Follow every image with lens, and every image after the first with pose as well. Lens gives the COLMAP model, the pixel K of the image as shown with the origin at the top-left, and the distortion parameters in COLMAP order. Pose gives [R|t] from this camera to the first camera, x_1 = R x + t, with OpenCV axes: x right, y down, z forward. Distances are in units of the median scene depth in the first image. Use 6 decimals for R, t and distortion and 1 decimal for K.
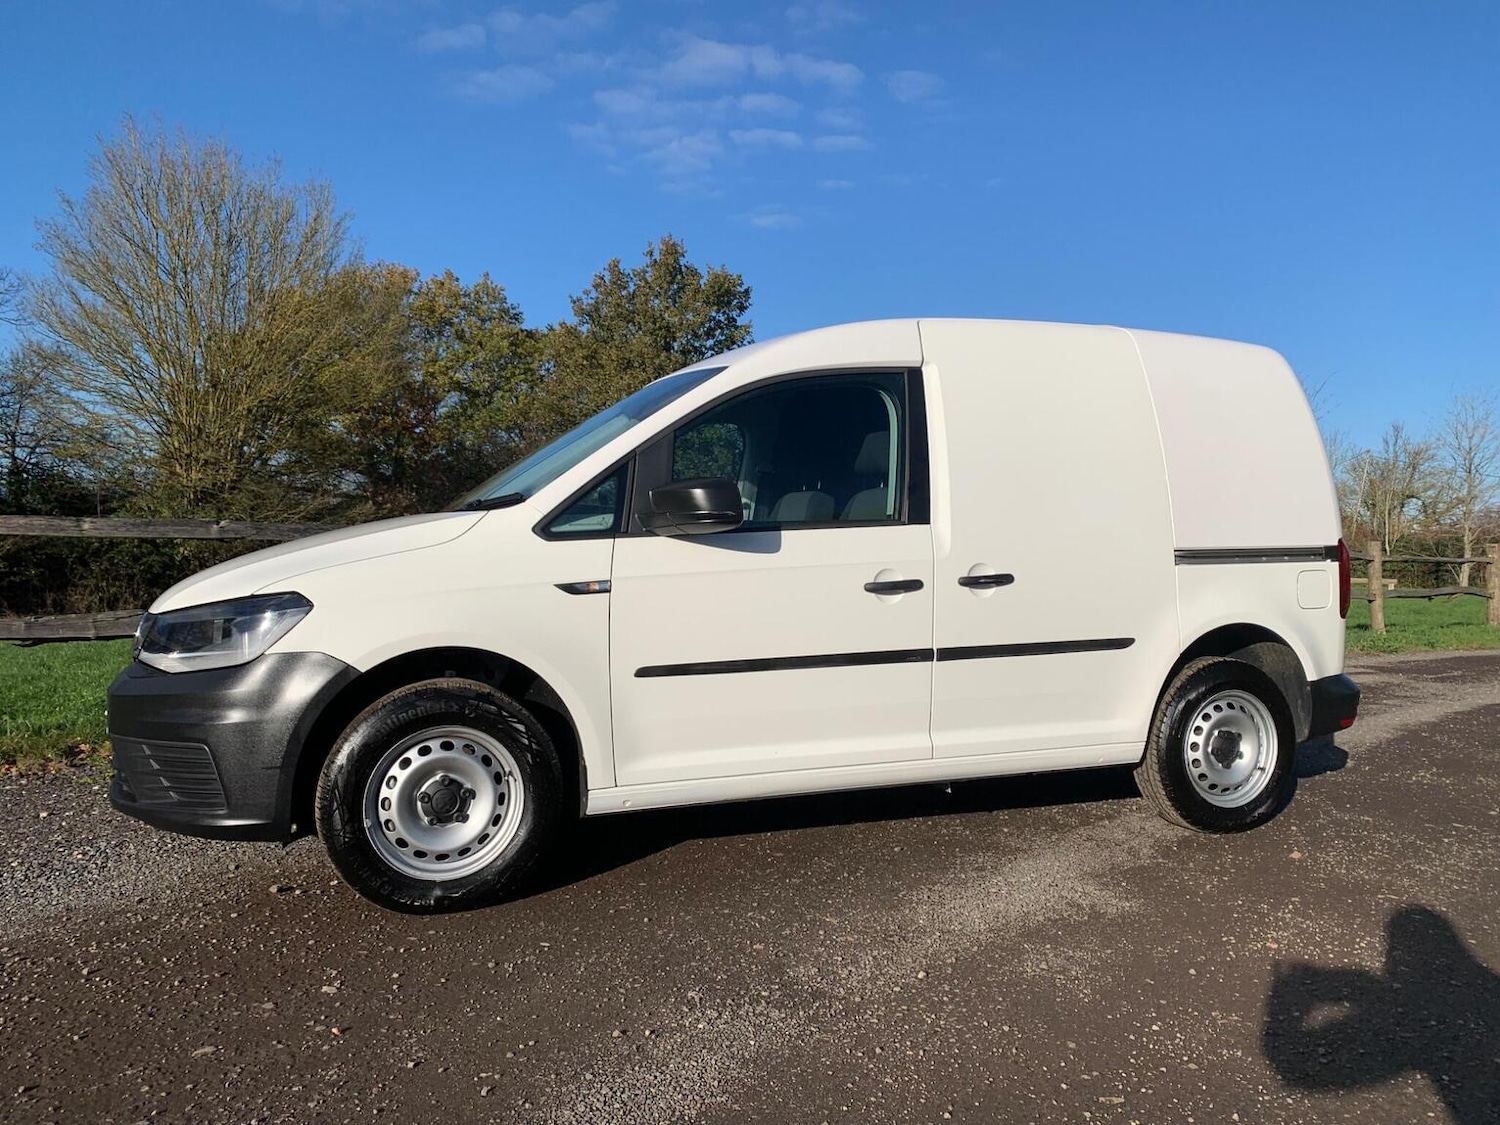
lens RADIAL K [[1181.7, 0, 773.9], [0, 1181.7, 569.1], [0, 0, 1]] dist [0.027138, -0.034447]
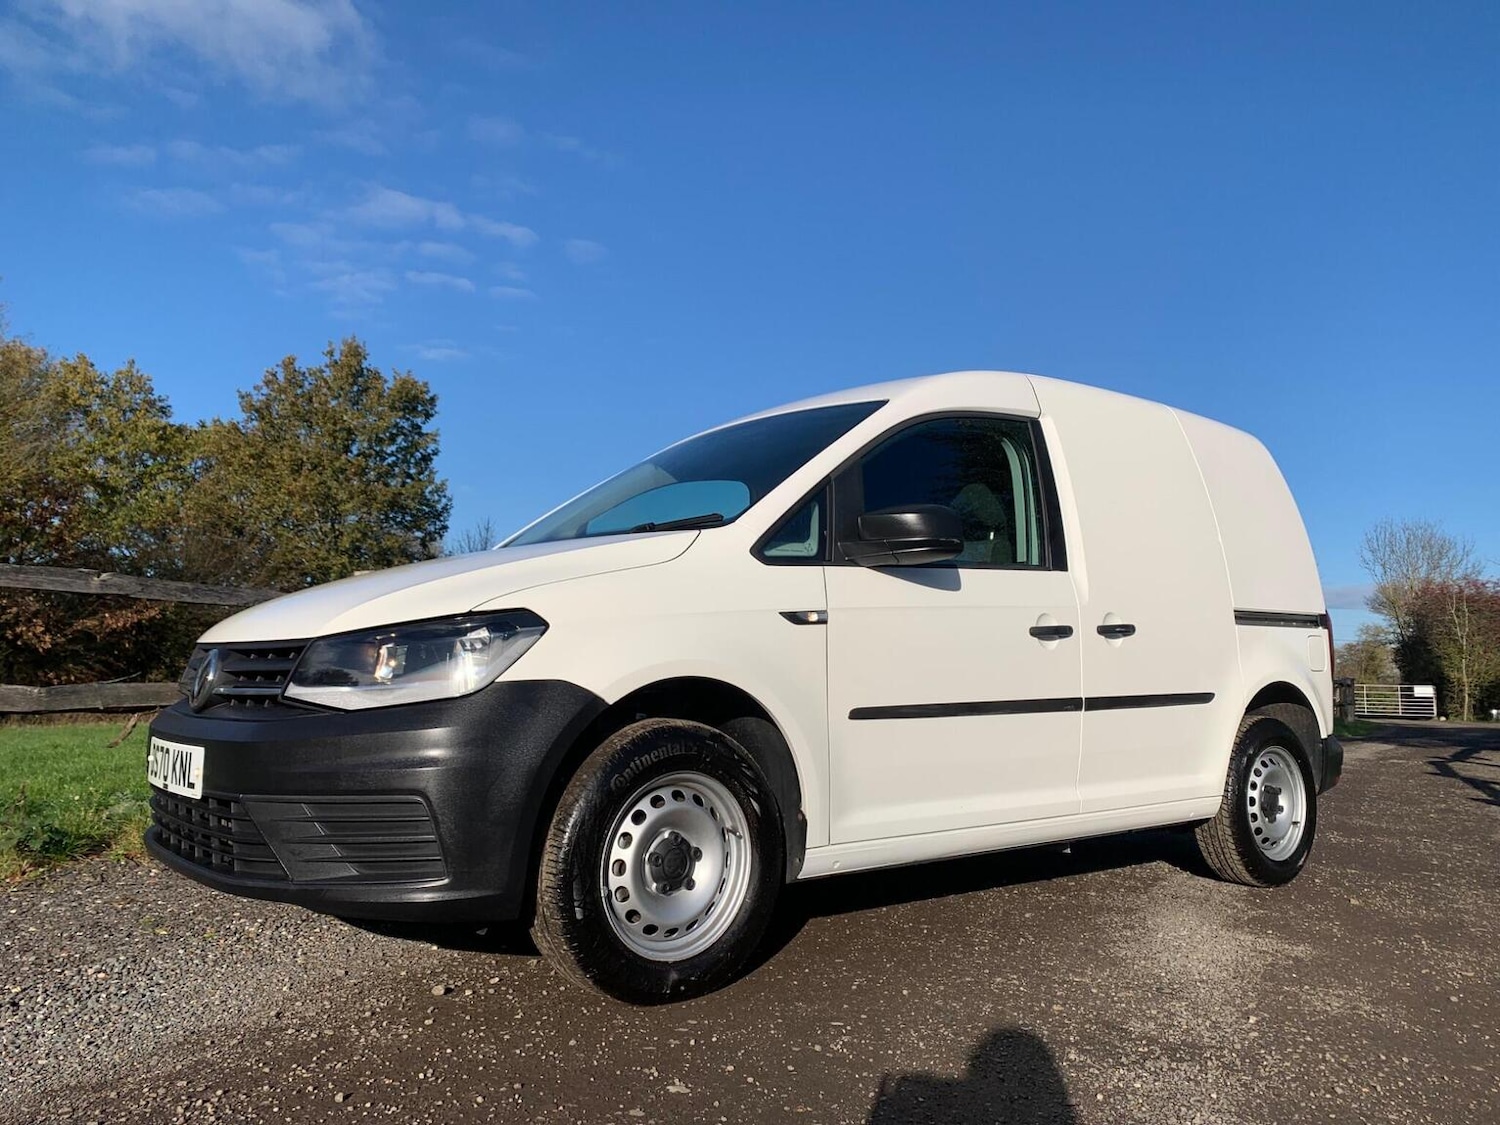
lens RADIAL K [[1182.4, 0, 758.9], [0, 1182.4, 557.6], [0, 0, 1]] dist [0.006568, 0.005302]
pose [[0.957363, 0.033586, 0.286928, -0.398969], [-0.000081, 0.993250, -0.115996, 0.065228], [-0.288887, 0.111027, 0.950904, 0.133159]]
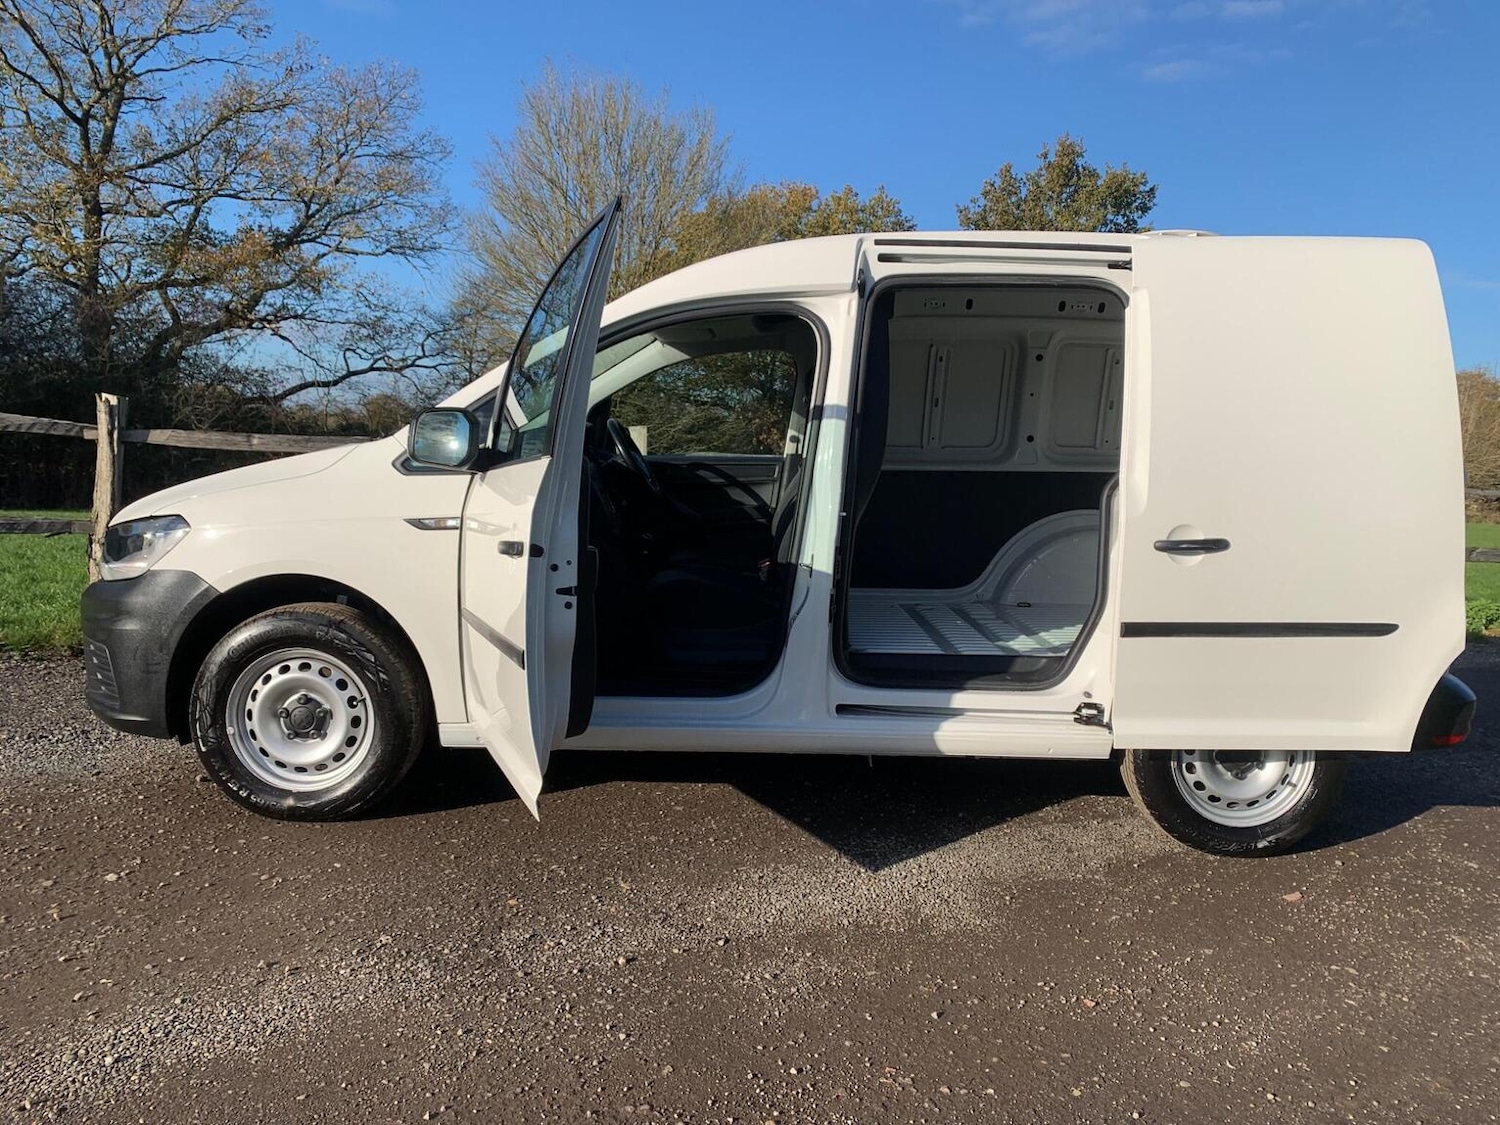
lens RADIAL K [[1183.2, 0, 750.0], [0, 1183.2, 562.5], [0, 0, 1]] dist [0.015061, -0.012980]
pose [[0.929077, 0.062035, -0.364648, 0.403579], [-0.037534, 0.996559, 0.073906, -0.031742], [0.367978, -0.054977, 0.928208, 0.142184]]
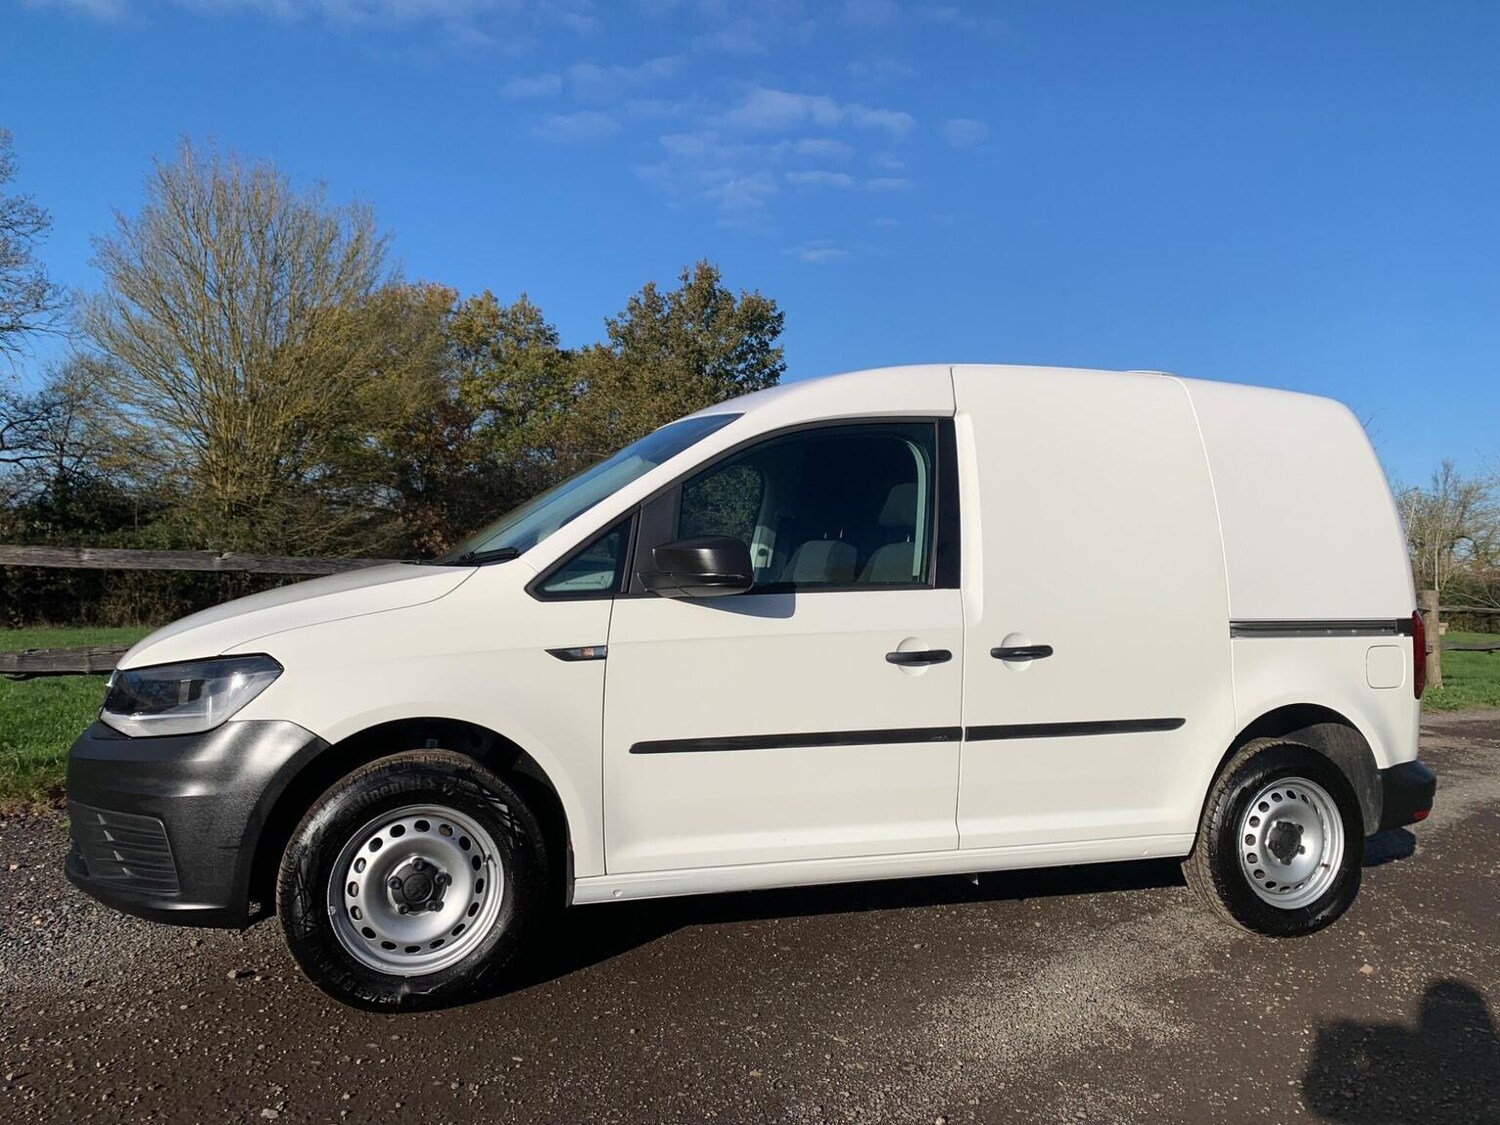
lens RADIAL K [[1179.3, 0, 744.5], [0, 1179.3, 543.2], [0, 0, 1]] dist [0.030378, -0.033534]
pose [[0.998483, 0.024654, -0.049227, 0.009958], [-0.026557, 0.998910, -0.038384, -0.034197], [0.048227, 0.039633, 0.998050, 0.078804]]
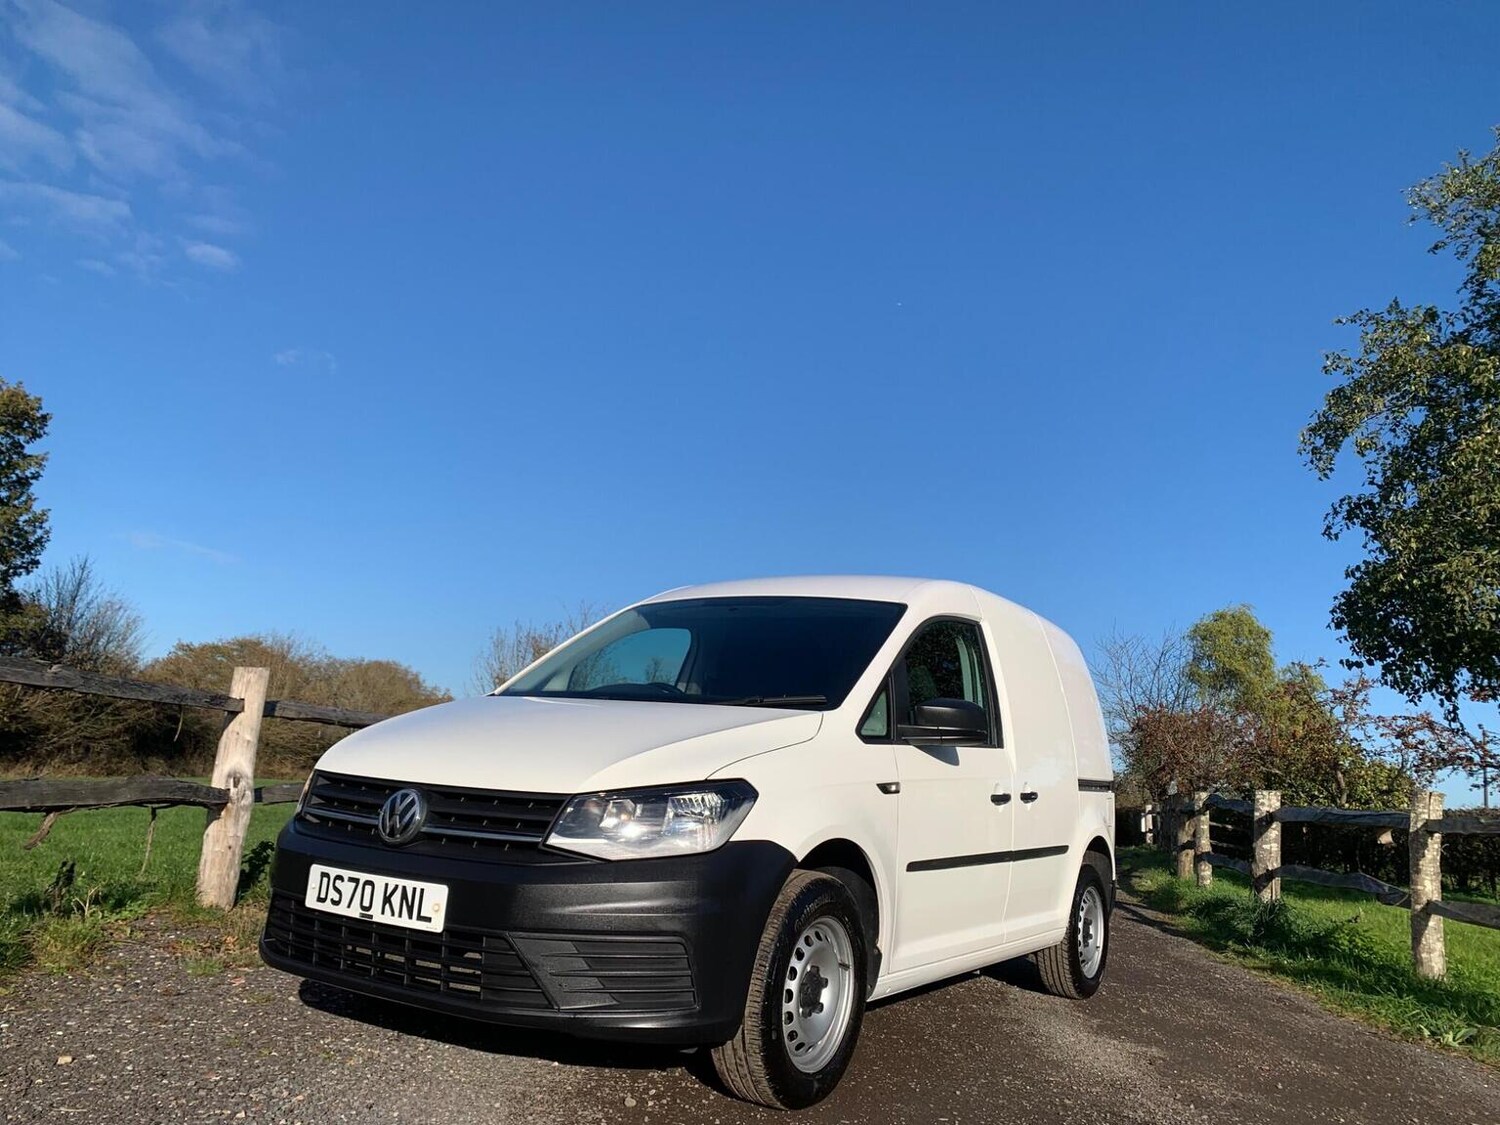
lens RADIAL K [[1181.7, 0, 773.9], [0, 1181.7, 569.1], [0, 0, 1]] dist [0.027138, -0.034447]
pose [[0.796854, 0.158093, 0.583121, -0.827855], [-0.058313, 0.980777, -0.186217, 0.023480], [-0.601351, 0.114385, 0.790755, 0.130345]]
